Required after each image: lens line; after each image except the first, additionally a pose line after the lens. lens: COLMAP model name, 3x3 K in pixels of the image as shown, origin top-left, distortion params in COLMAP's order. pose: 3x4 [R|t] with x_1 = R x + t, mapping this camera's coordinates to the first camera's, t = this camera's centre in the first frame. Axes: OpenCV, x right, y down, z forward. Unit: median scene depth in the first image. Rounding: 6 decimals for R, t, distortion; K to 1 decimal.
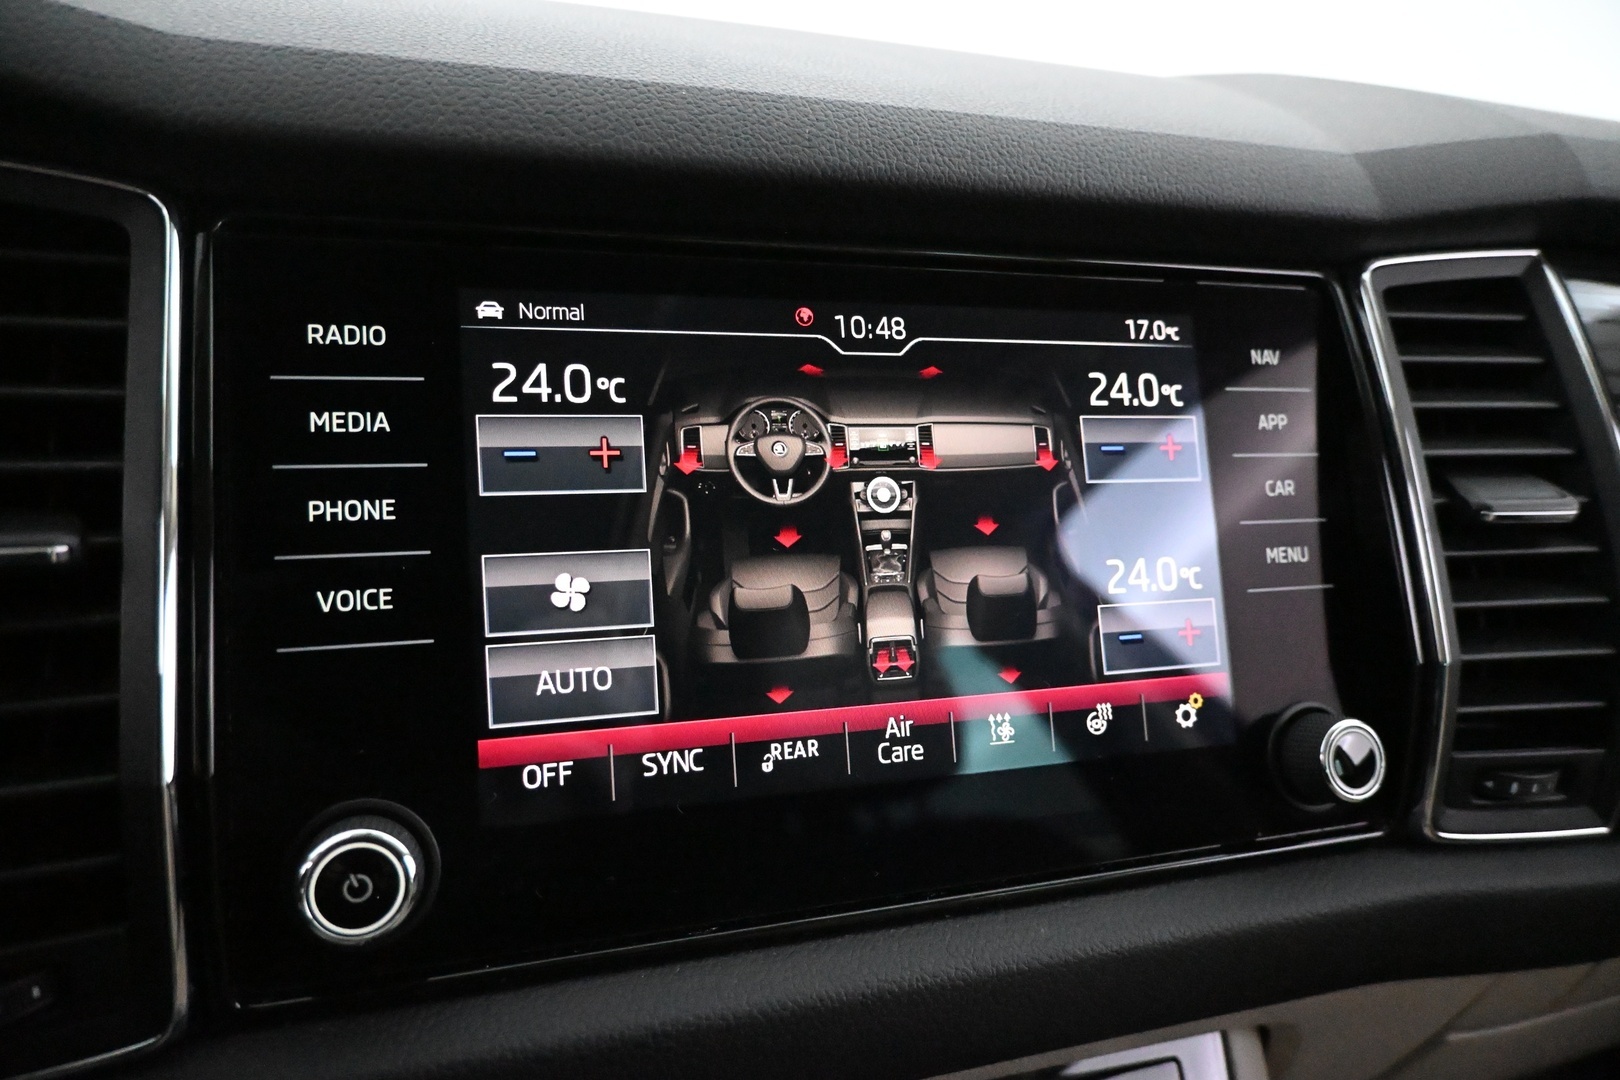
lens RADIAL K [[1103.3, 0, 810.0], [0, 1103.3, 540.0], [0, 0, 1]] dist [0.004498, -0.000463]
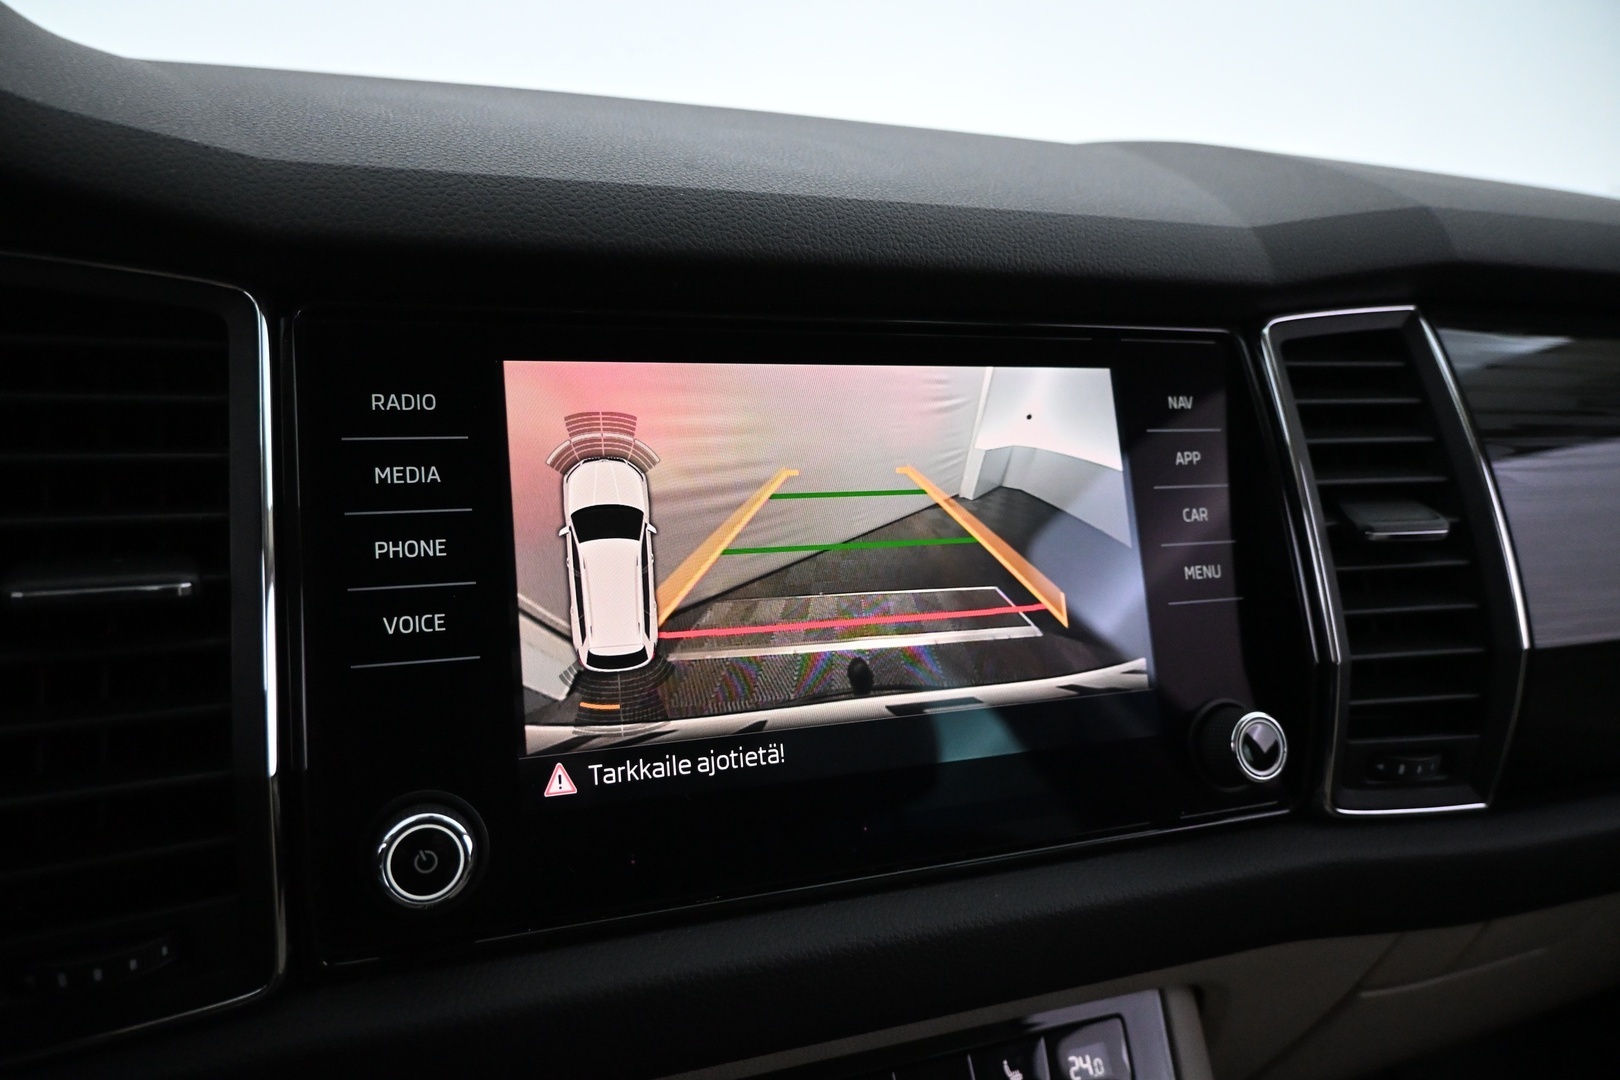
lens RADIAL K [[1103.3, 0, 810.0], [0, 1103.3, 540.0], [0, 0, 1]] dist [0.004498, -0.000463]
pose [[0.999567, -0.016516, 0.024352, -0.010767], [0.017034, 0.999630, -0.021213, -0.003405], [-0.023992, 0.021618, 0.999478, -0.188299]]
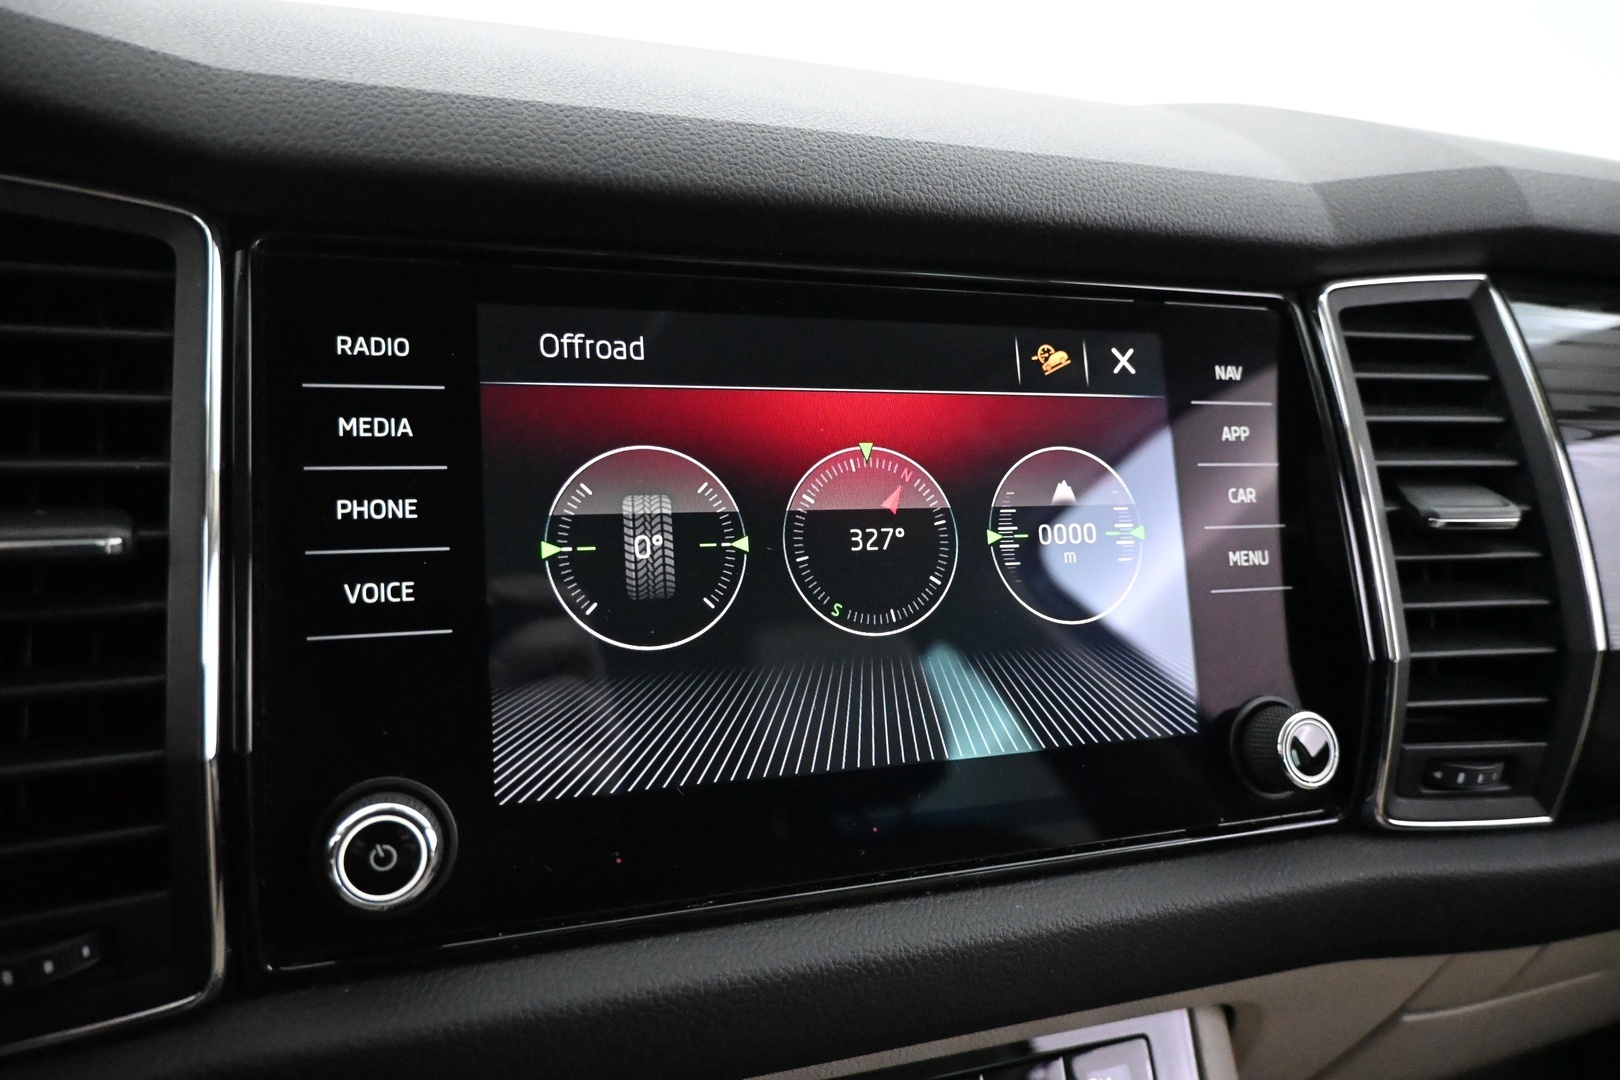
lens RADIAL K [[1103.3, 0, 810.0], [0, 1103.3, 540.0], [0, 0, 1]] dist [0.004498, -0.000463]
pose [[0.999901, 0.004967, 0.013151, -0.006585], [-0.004820, 0.999925, -0.011216, 0.012161], [-0.013206, 0.011152, 0.999851, -0.074066]]
